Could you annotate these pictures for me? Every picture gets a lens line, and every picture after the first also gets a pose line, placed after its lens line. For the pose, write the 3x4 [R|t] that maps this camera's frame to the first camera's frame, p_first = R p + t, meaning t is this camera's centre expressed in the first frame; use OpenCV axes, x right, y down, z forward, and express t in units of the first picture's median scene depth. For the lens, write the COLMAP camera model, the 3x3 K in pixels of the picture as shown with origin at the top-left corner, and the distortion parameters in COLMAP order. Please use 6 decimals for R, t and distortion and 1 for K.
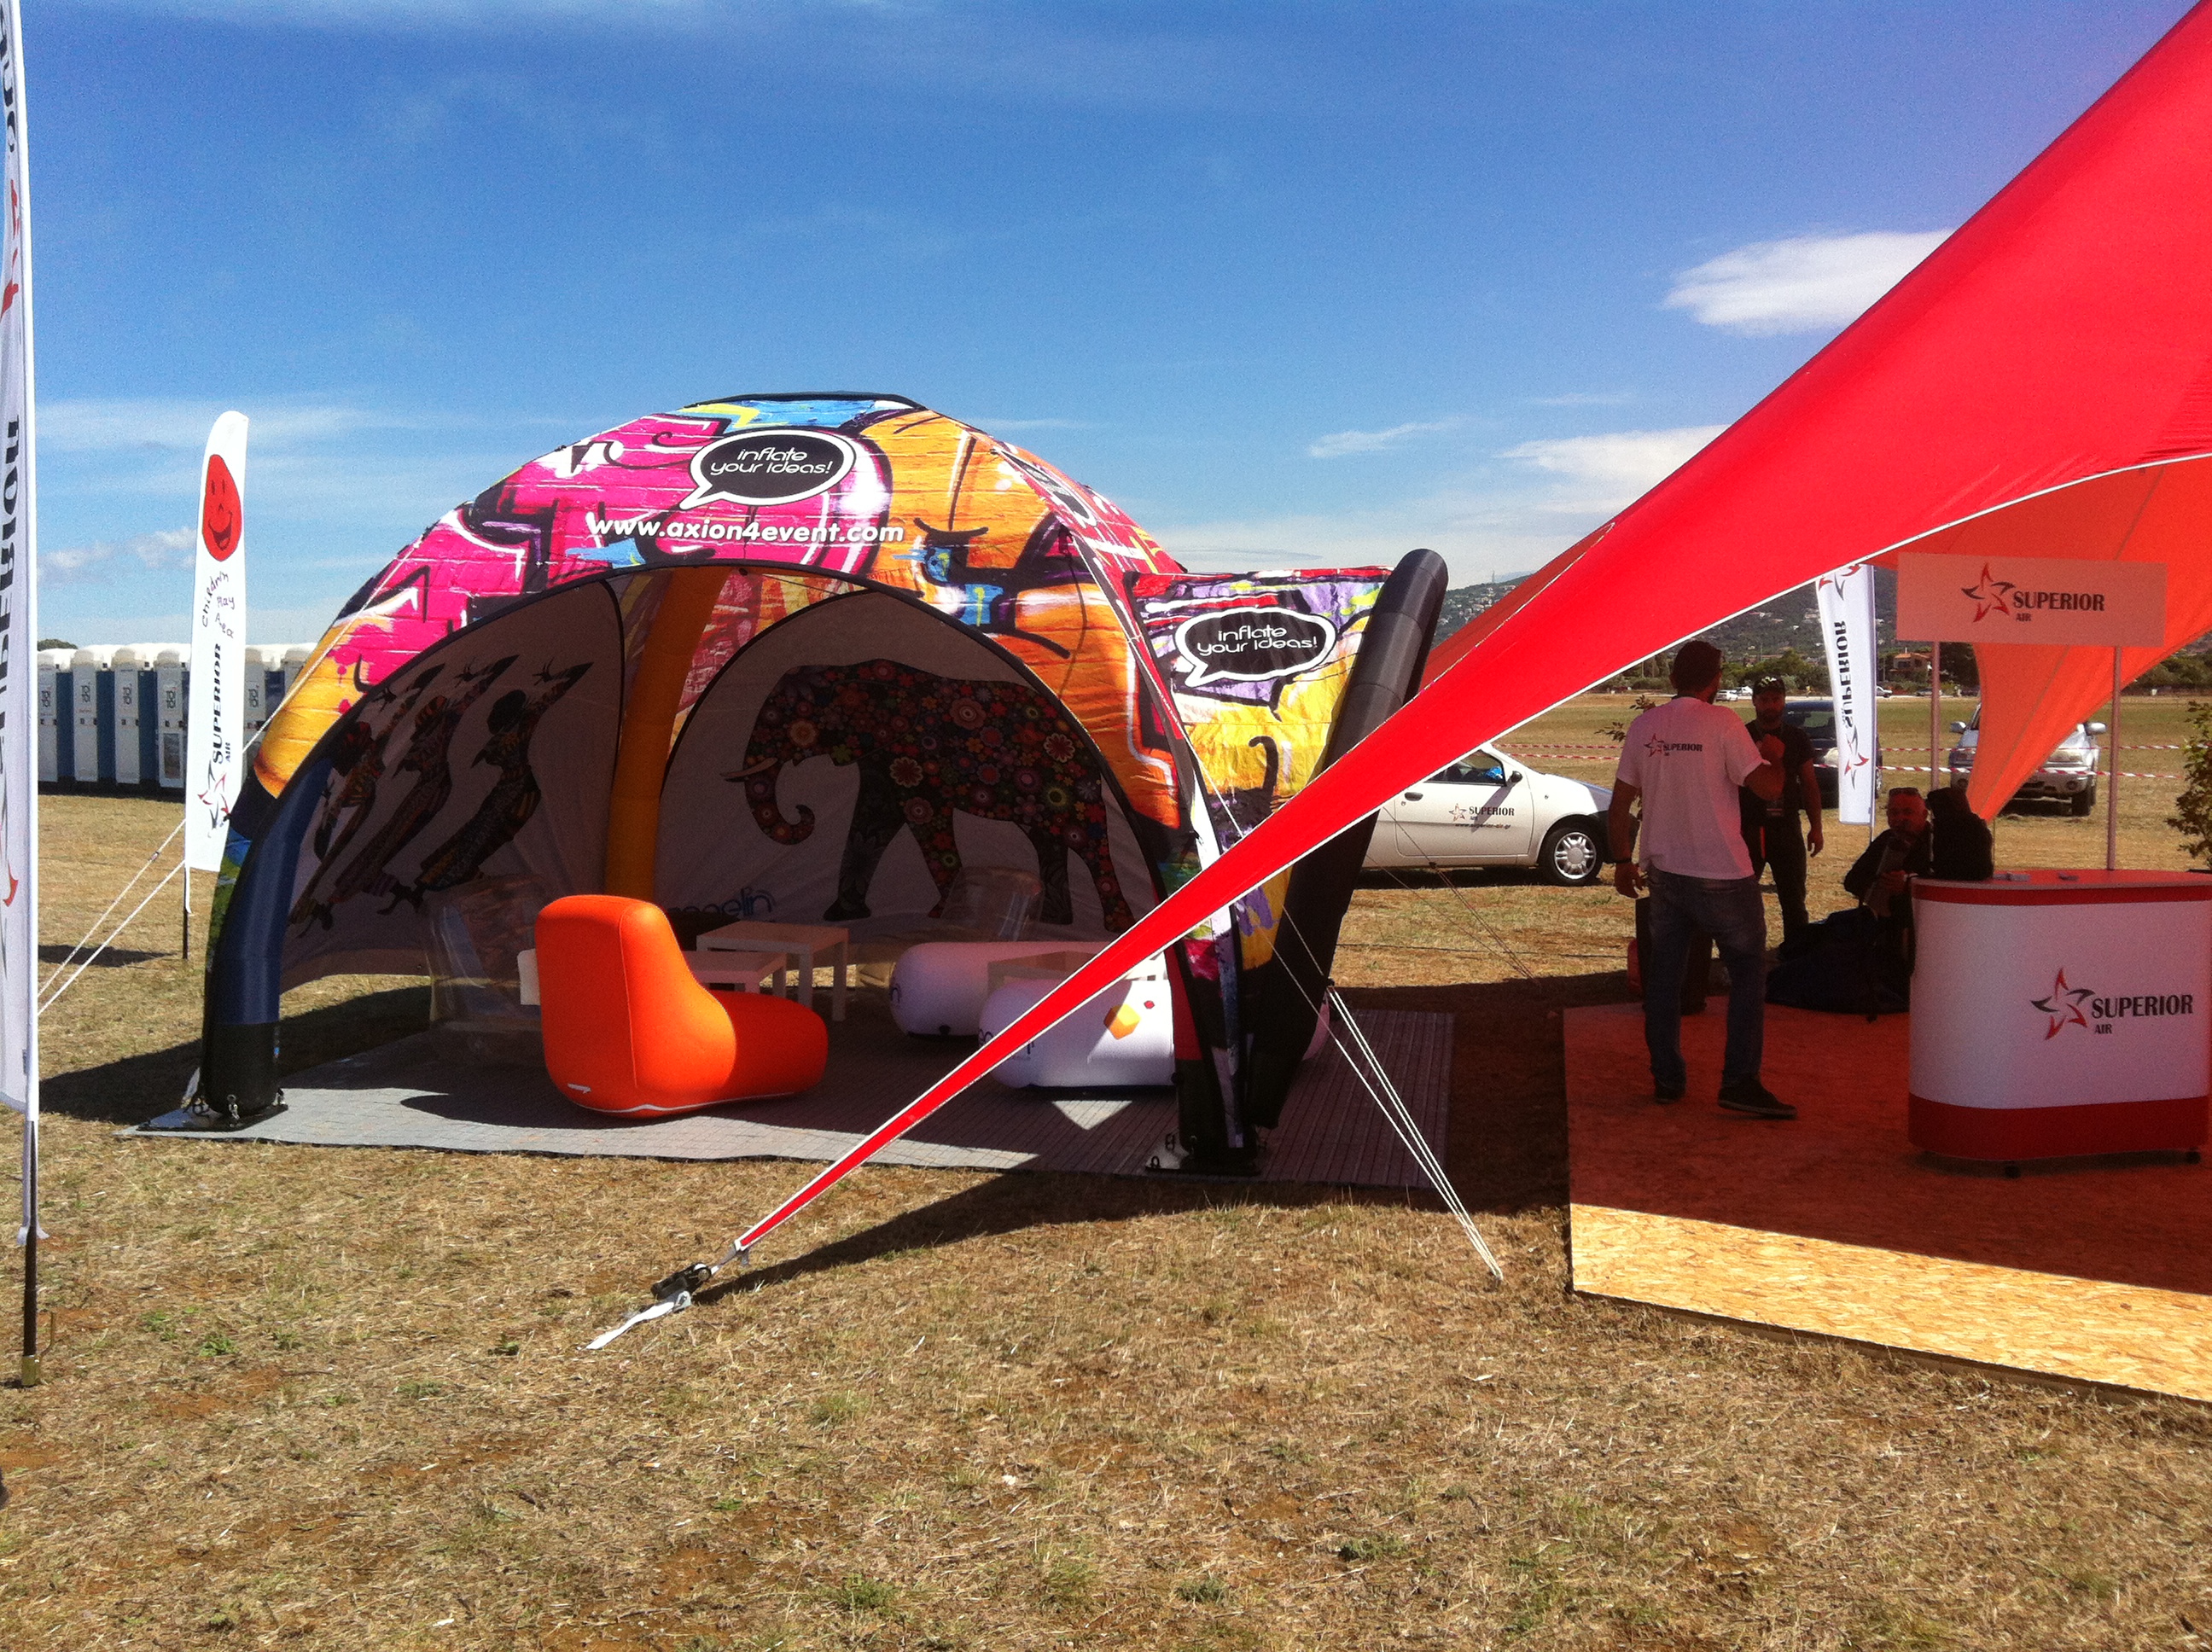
lens RADIAL K [[2041.6, 0, 1116.1], [0, 2041.6, 830.8], [0, 0, 1]] dist [0.156321, -0.344895]
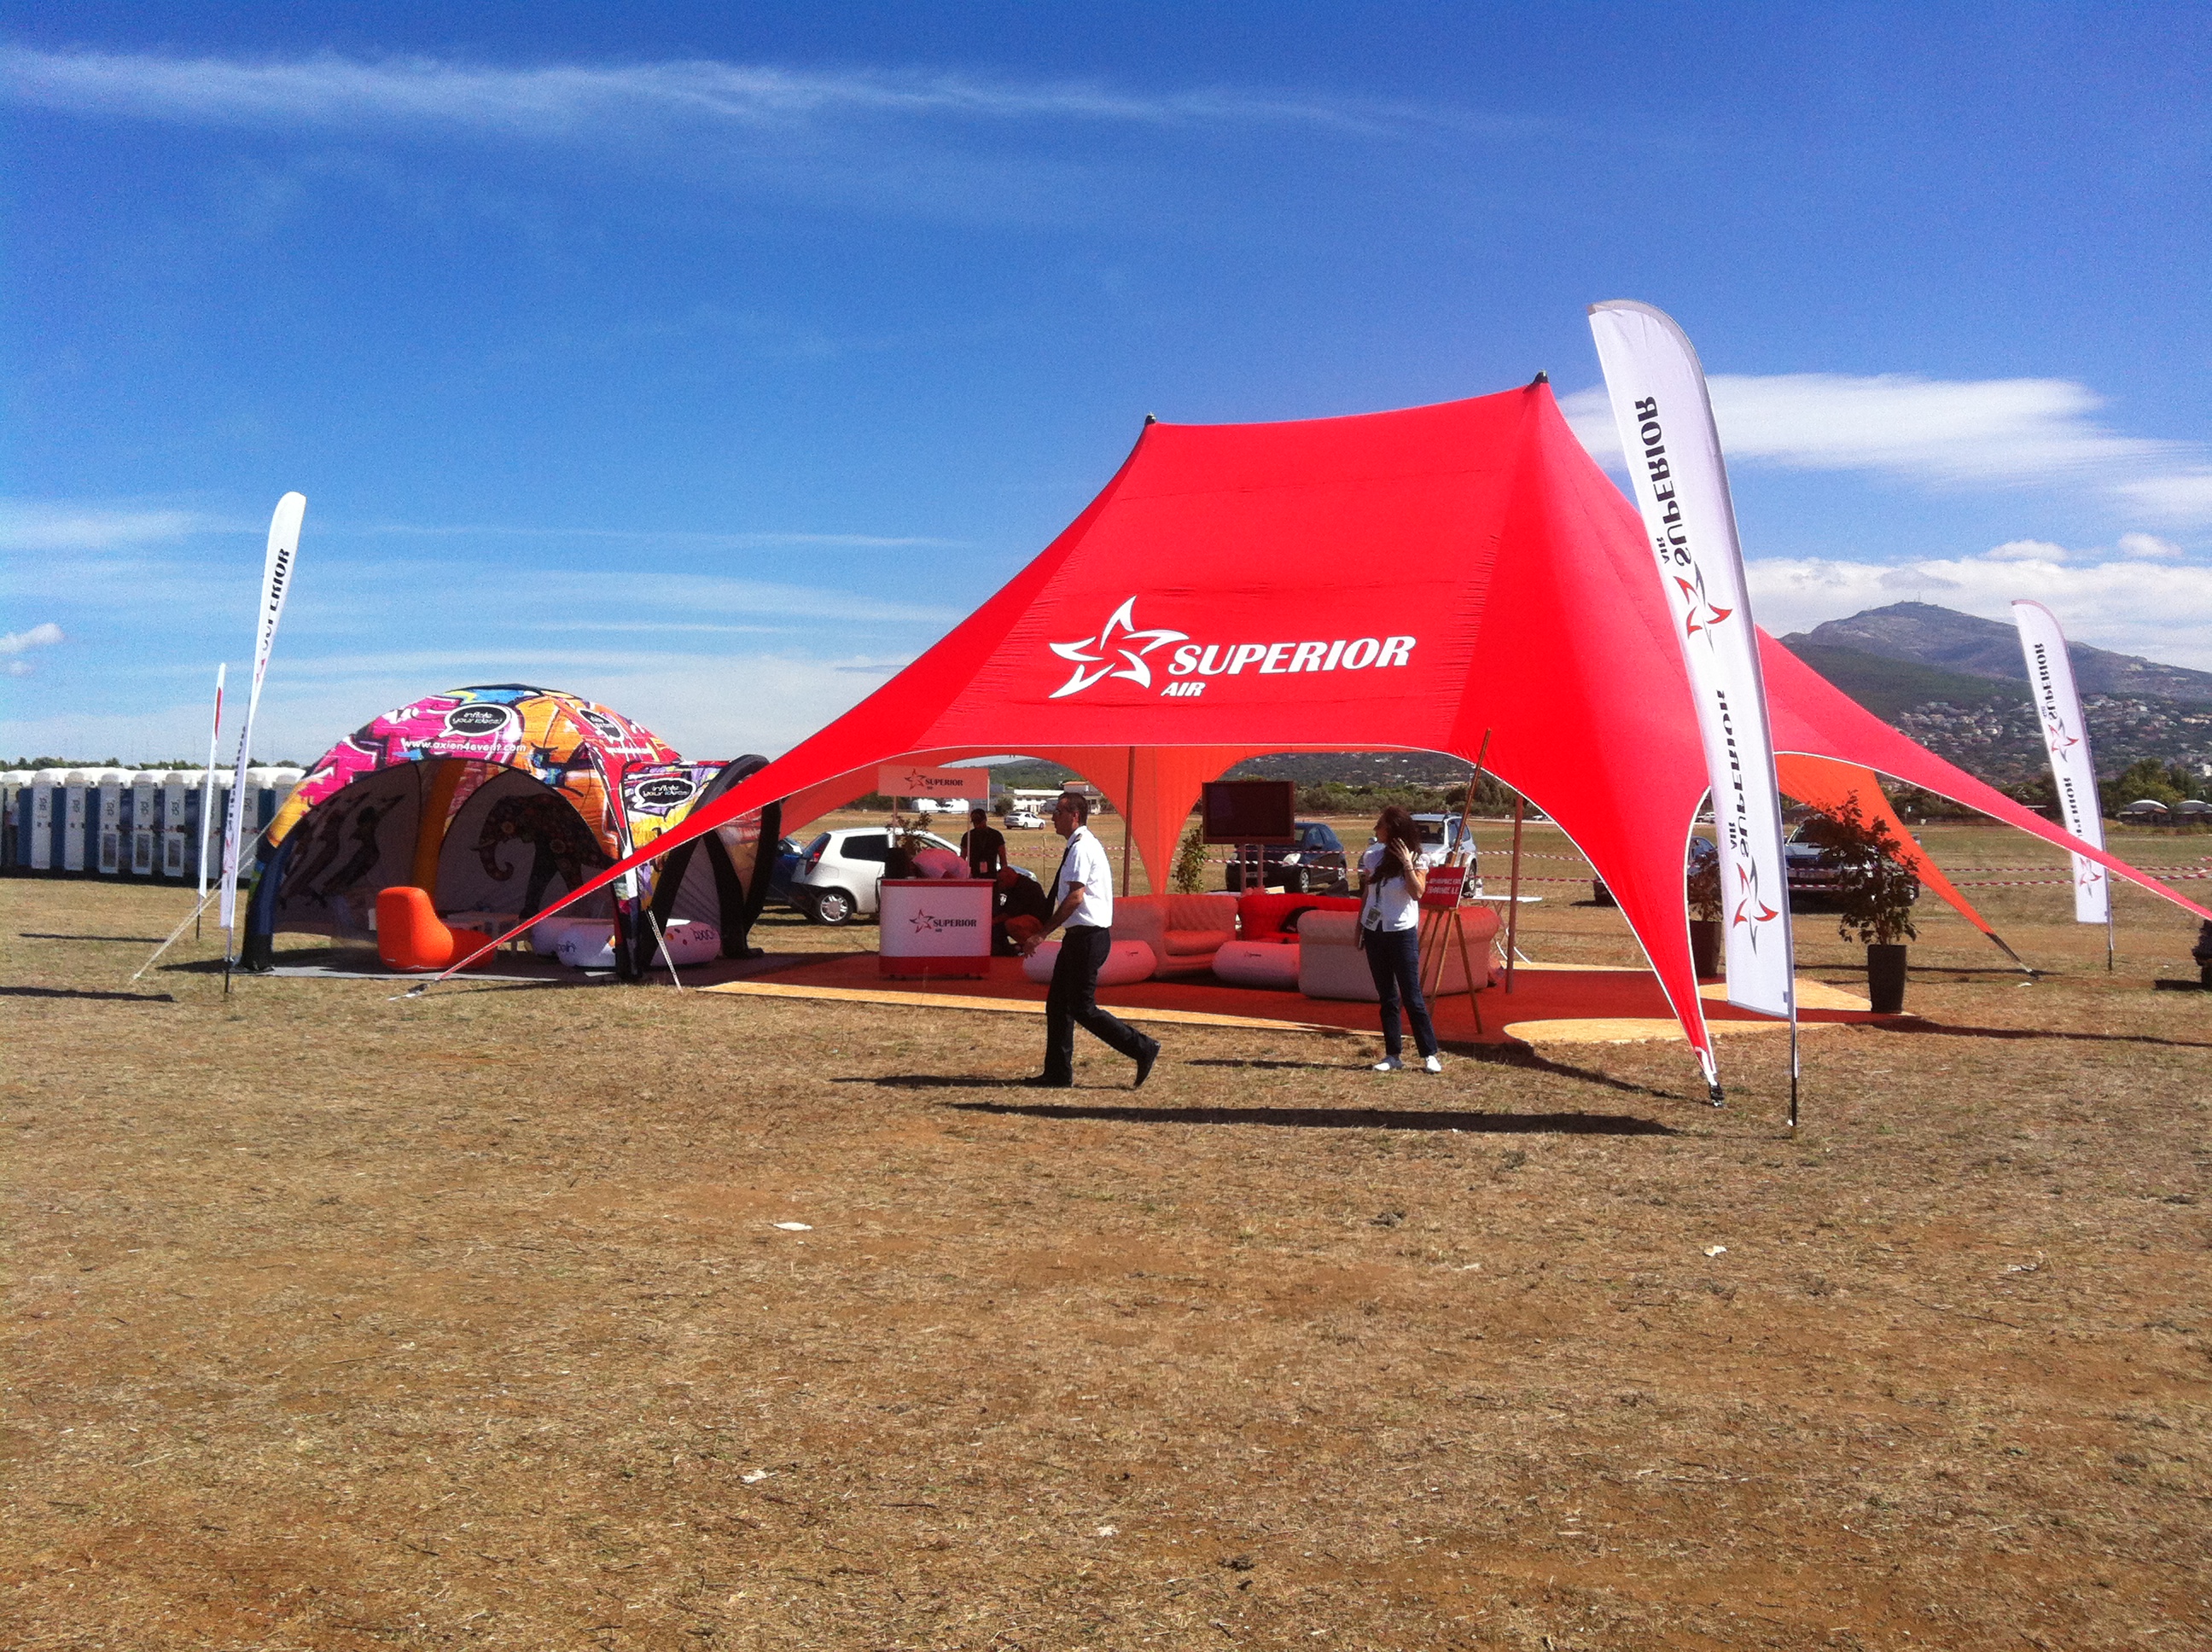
lens RADIAL K [[2007.8, 0, 1111.4], [0, 2007.8, 809.1], [0, 0, 1]] dist [0.137718, -0.341799]
pose [[0.997376, 0.010791, 0.071585, 0.432102], [-0.005880, 0.997637, -0.068454, 0.098683], [-0.072154, 0.067853, 0.995083, -1.529386]]
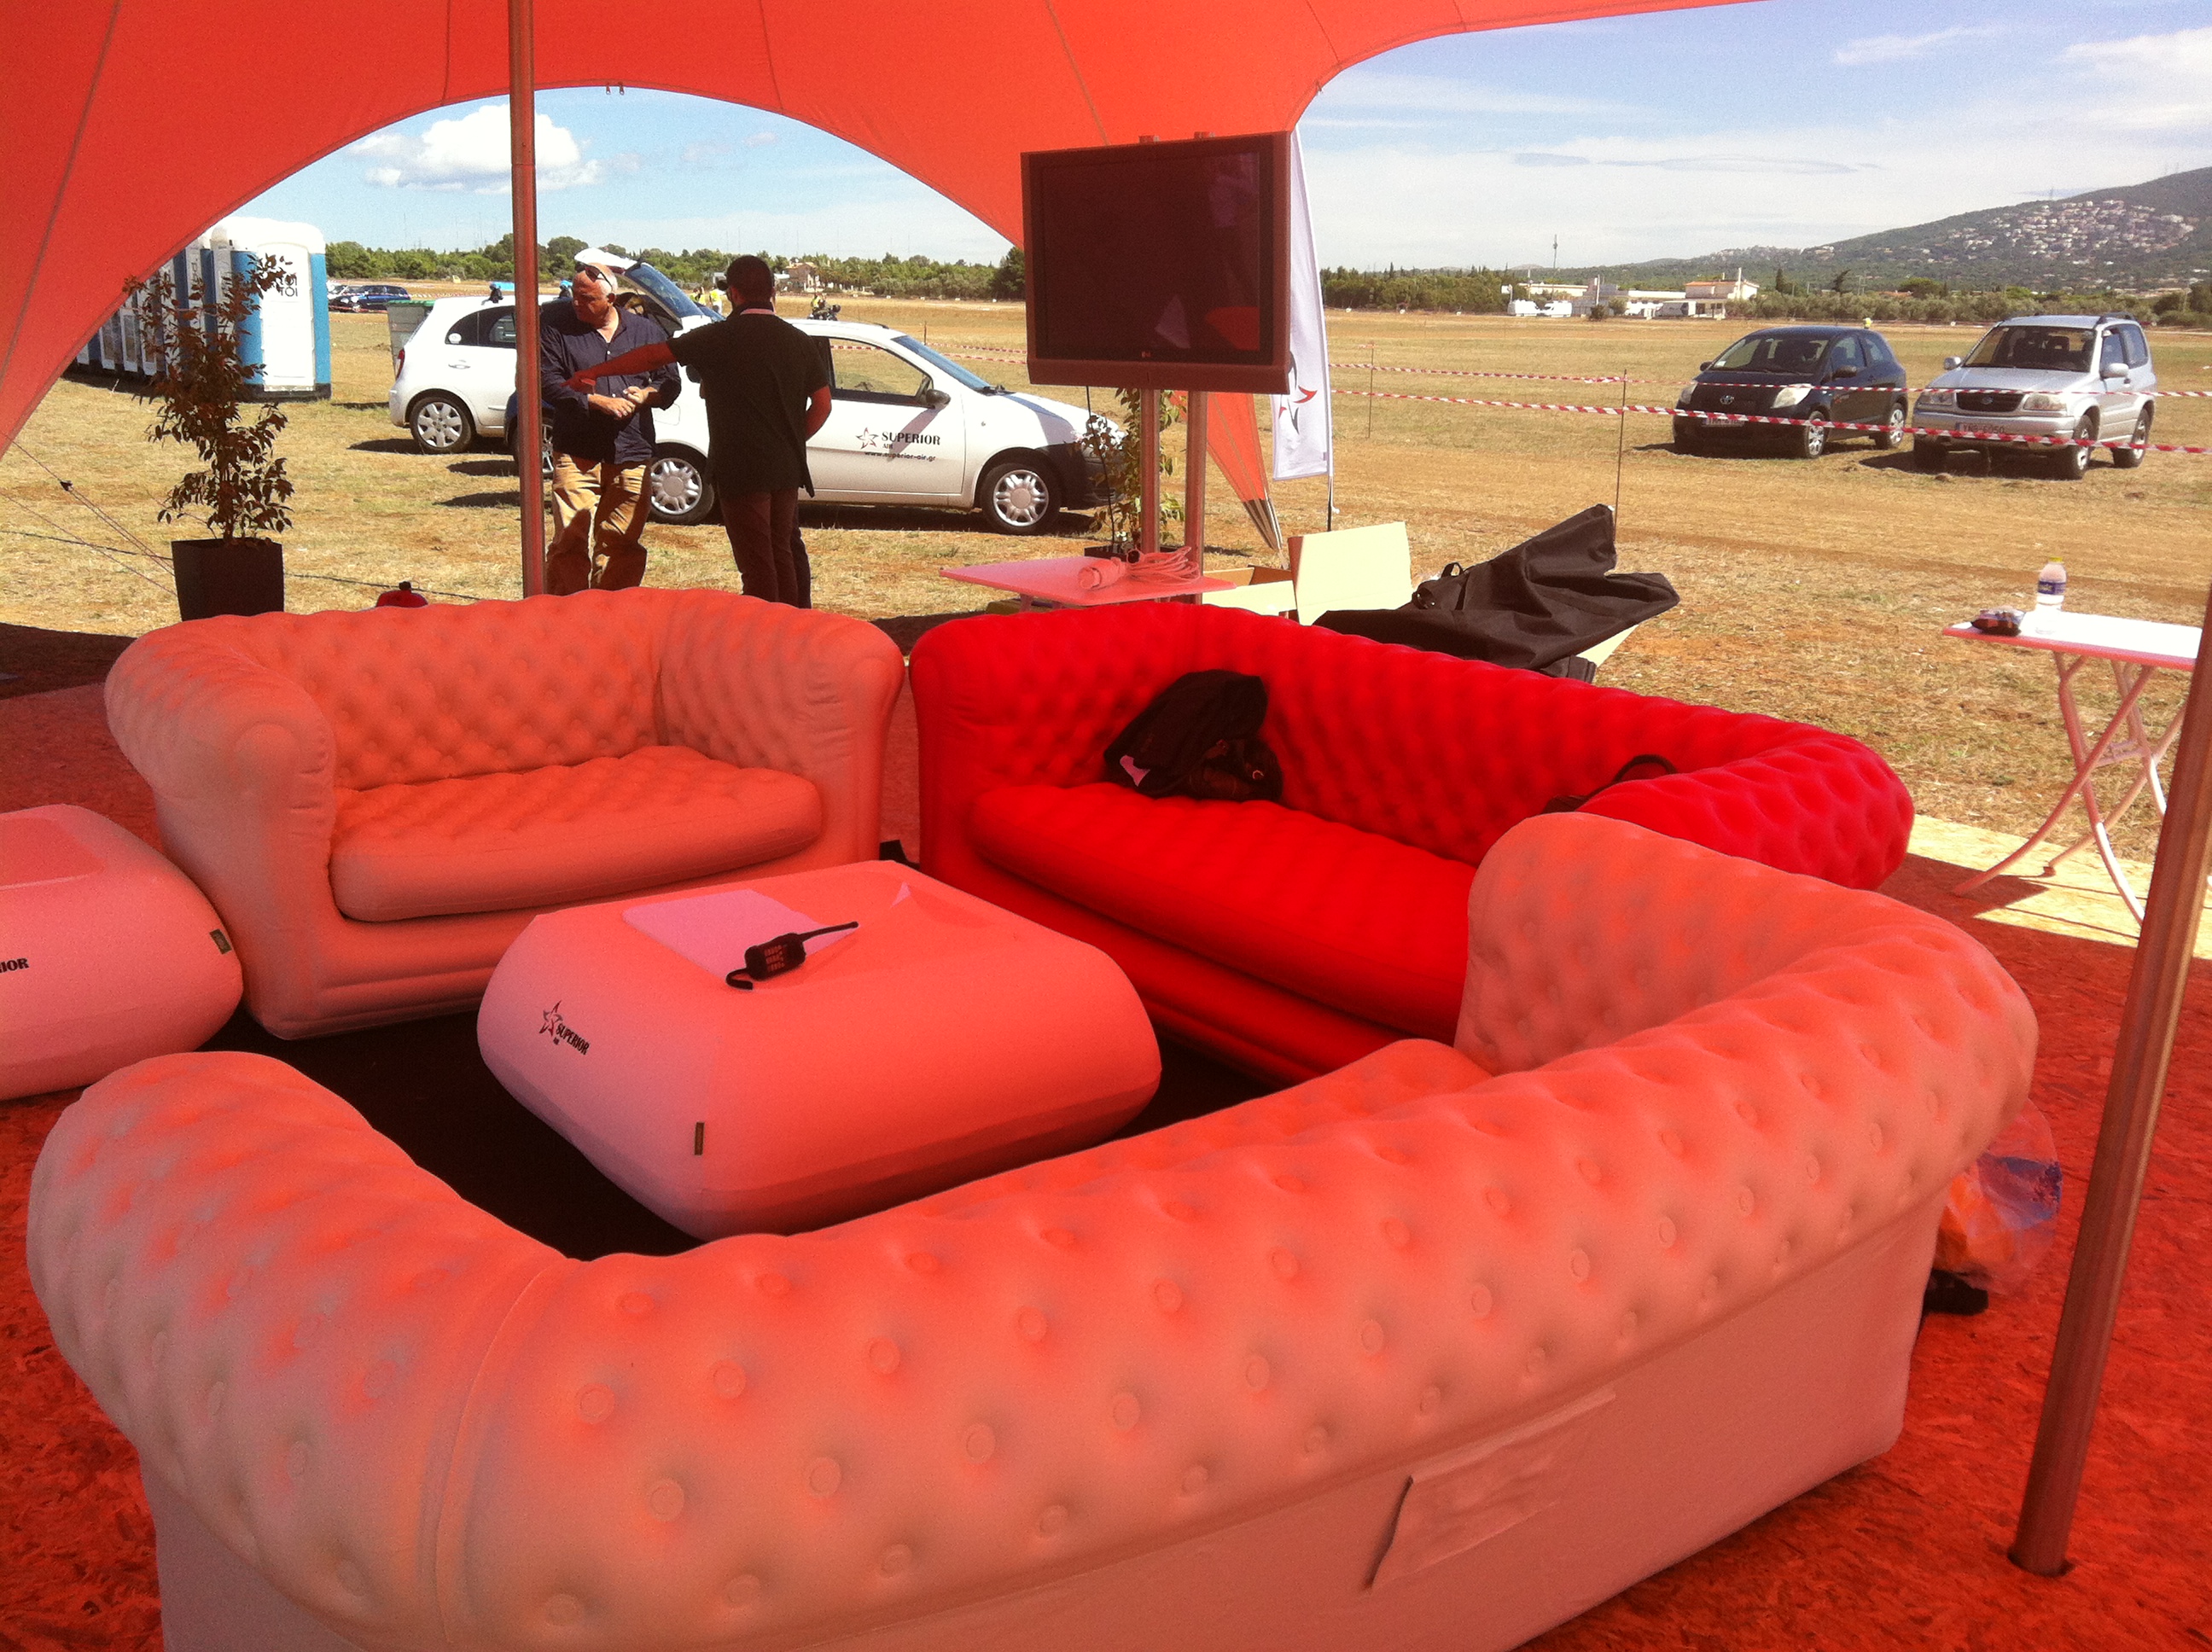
lens RADIAL K [[2041.6, 0, 1116.1], [0, 2041.6, 830.8], [0, 0, 1]] dist [0.156321, -0.344895]
pose [[0.976196, 0.078094, -0.202342, 0.965835], [-0.040631, 0.982257, 0.183083, -0.019930], [0.213049, -0.170504, 0.962049, 0.413723]]
